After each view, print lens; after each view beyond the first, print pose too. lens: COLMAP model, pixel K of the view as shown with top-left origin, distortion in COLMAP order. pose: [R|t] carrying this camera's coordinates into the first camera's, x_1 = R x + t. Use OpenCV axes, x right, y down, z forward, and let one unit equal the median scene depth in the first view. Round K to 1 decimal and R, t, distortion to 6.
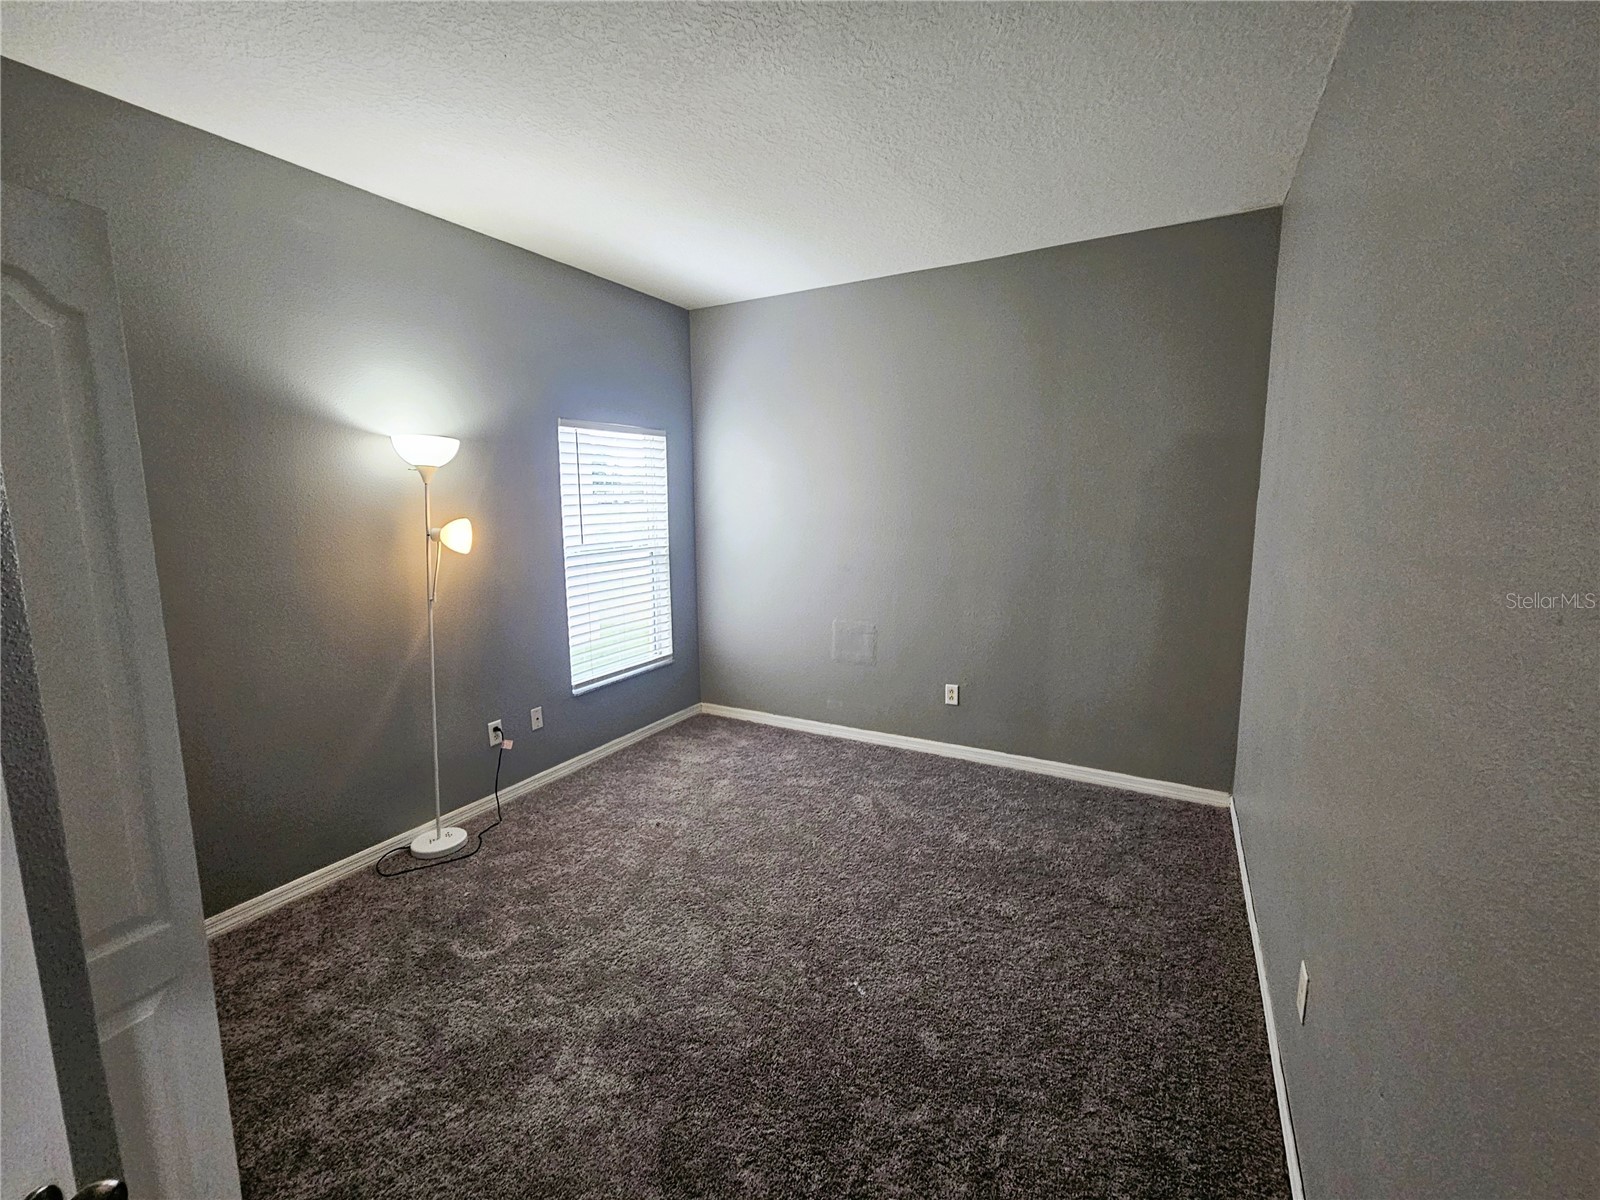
lens RADIAL K [[668.5, 0, 794.0], [0, 668.5, 593.7], [0, 0, 1]] dist [-0.000689, 0.007421]
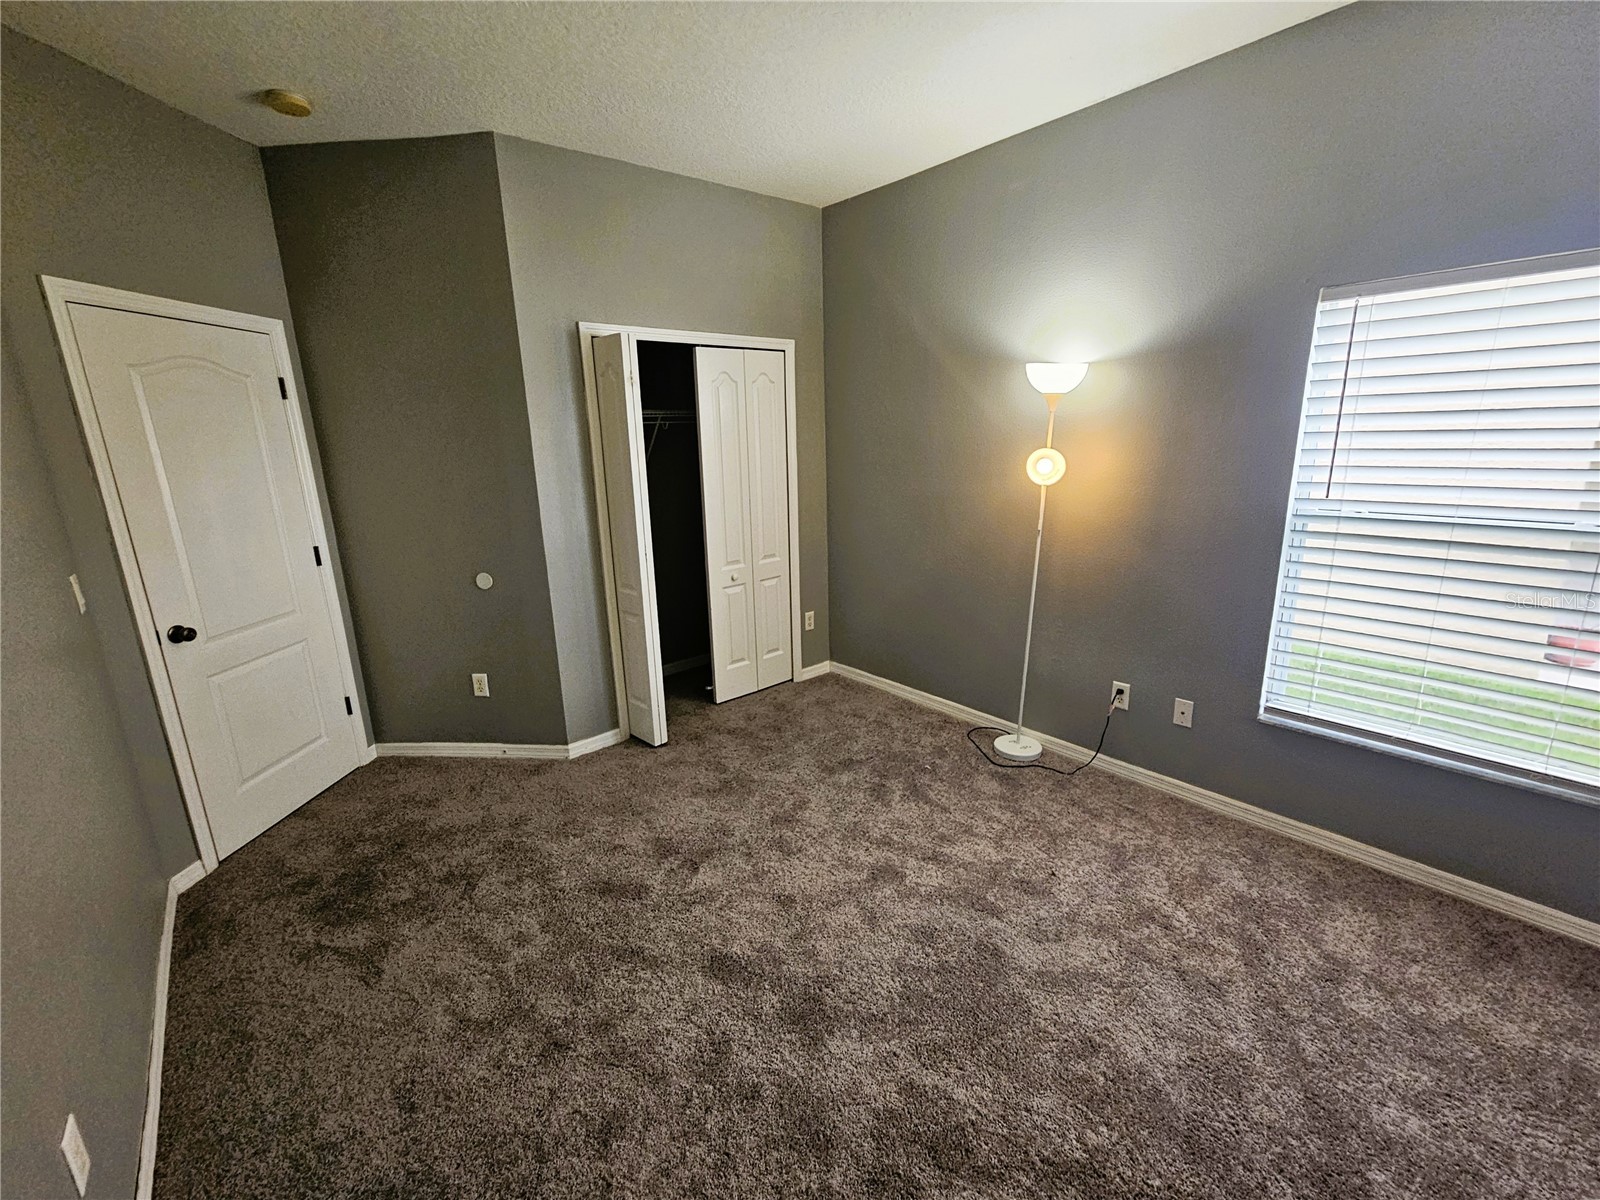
lens RADIAL K [[668.5, 0, 794.0], [0, 668.5, 593.7], [0, 0, 1]] dist [-0.000689, 0.007421]
pose [[-0.337501, 0.244219, -0.909093, 0.464158], [-0.103527, 0.950270, 0.293715, -0.133068], [0.935615, 0.193245, -0.295434, 0.820792]]
